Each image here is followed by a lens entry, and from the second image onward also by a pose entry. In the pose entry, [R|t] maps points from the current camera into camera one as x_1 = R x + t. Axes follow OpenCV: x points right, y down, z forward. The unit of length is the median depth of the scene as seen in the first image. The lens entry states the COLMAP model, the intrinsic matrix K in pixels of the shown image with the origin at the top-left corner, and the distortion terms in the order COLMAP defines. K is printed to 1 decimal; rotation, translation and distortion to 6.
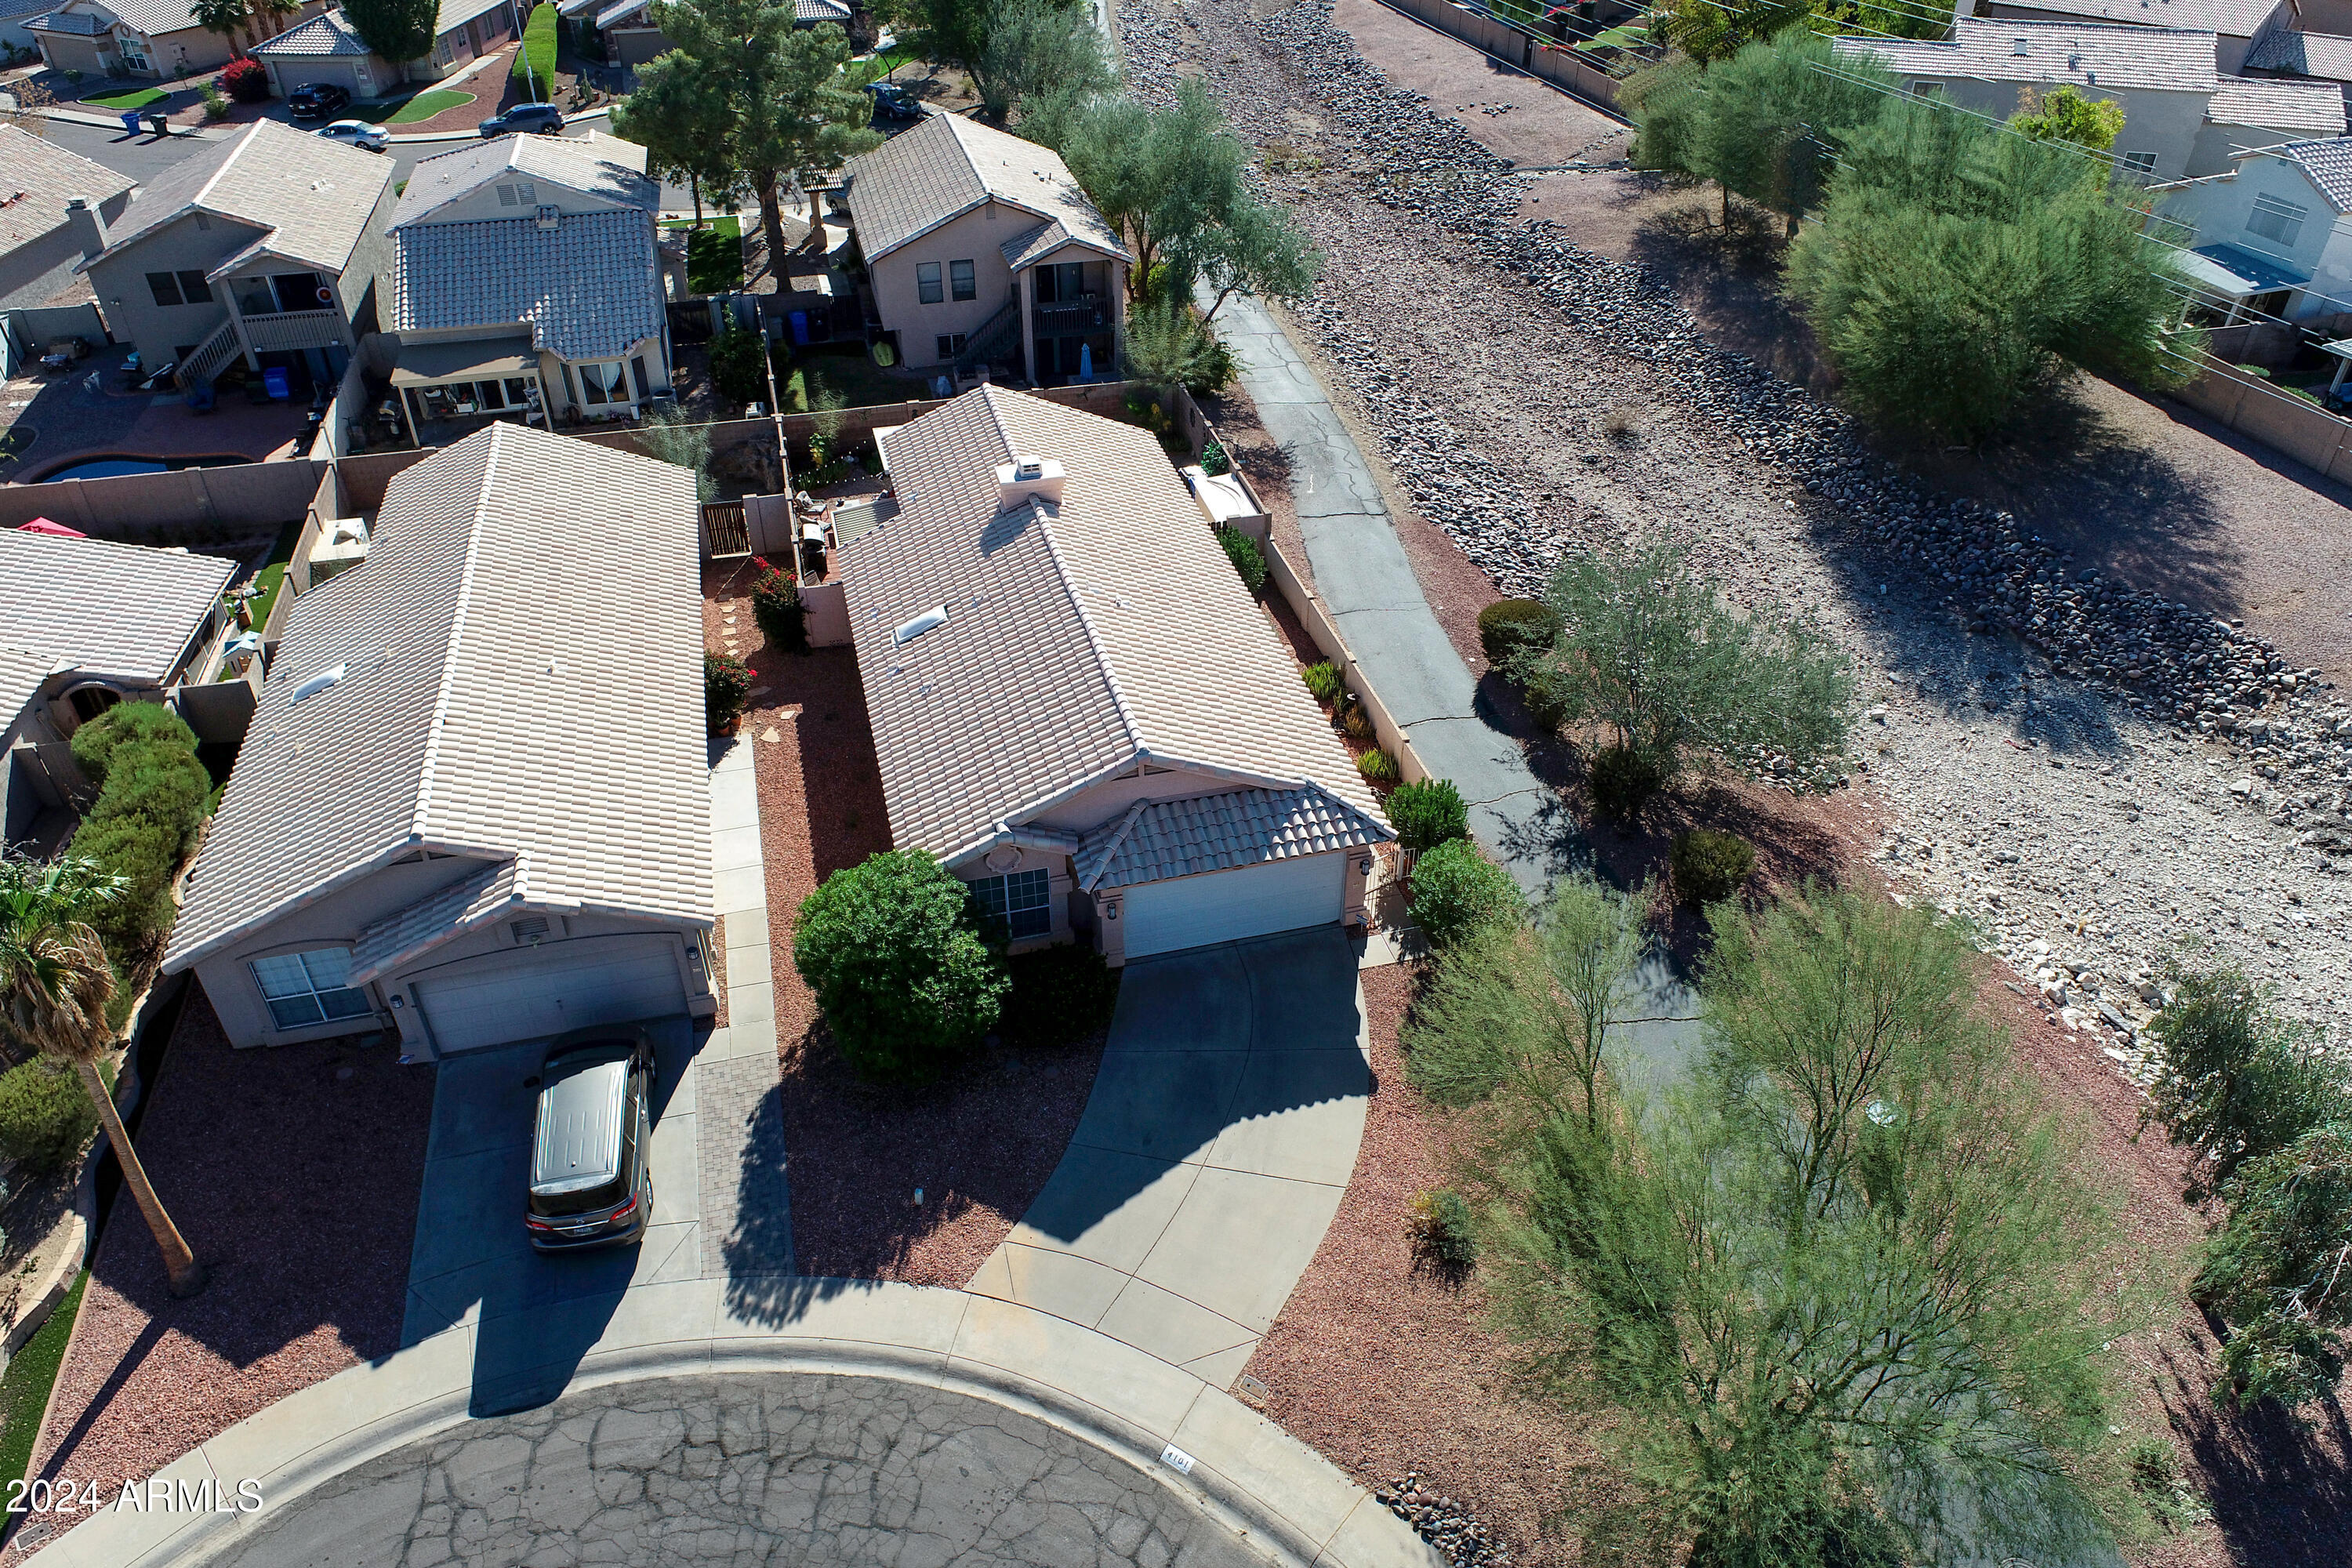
lens RADIAL K [[1580.4, 0, 1176.0], [0, 1580.4, 784.0], [0, 0, 1]] dist [-0.010921, 0.002035]
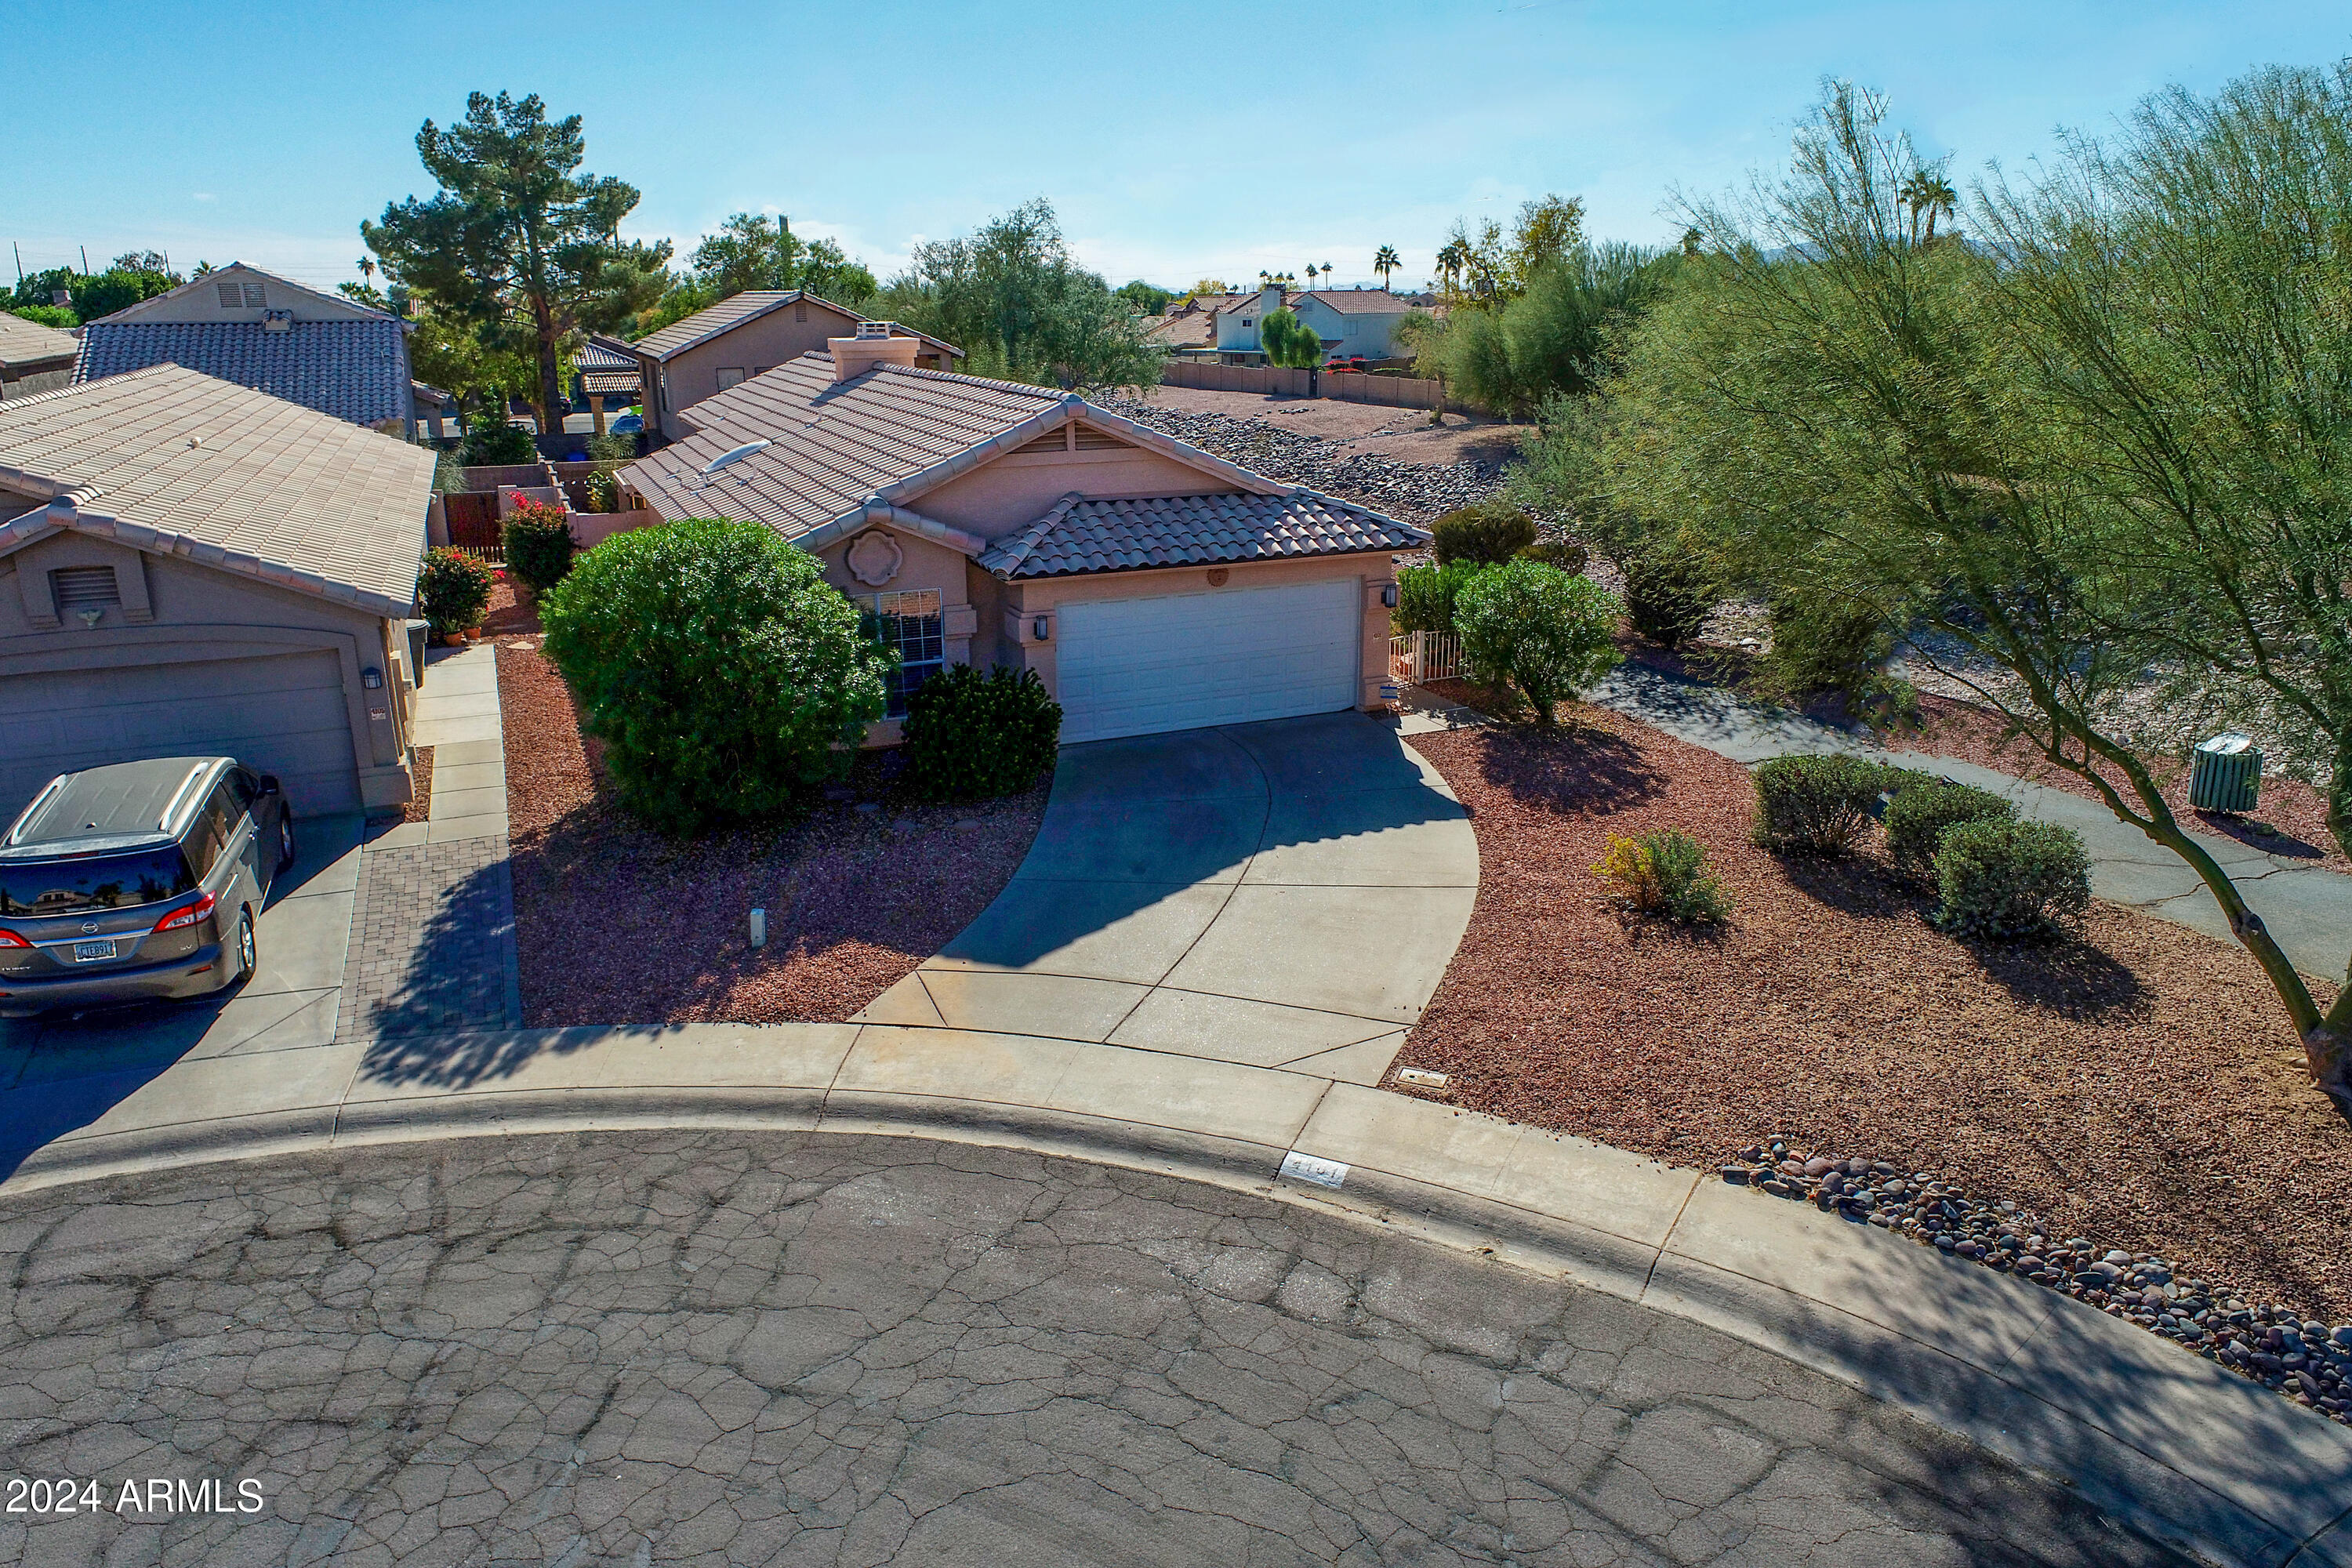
lens RADIAL K [[1580.4, 0, 1176.0], [0, 1580.4, 784.0], [0, 0, 1]] dist [-0.010921, 0.002035]
pose [[0.988957, -0.048617, 0.140005, -0.099201], [0.090694, 0.945659, -0.312257, 0.438412], [-0.117216, 0.321506, 0.939625, 0.473351]]
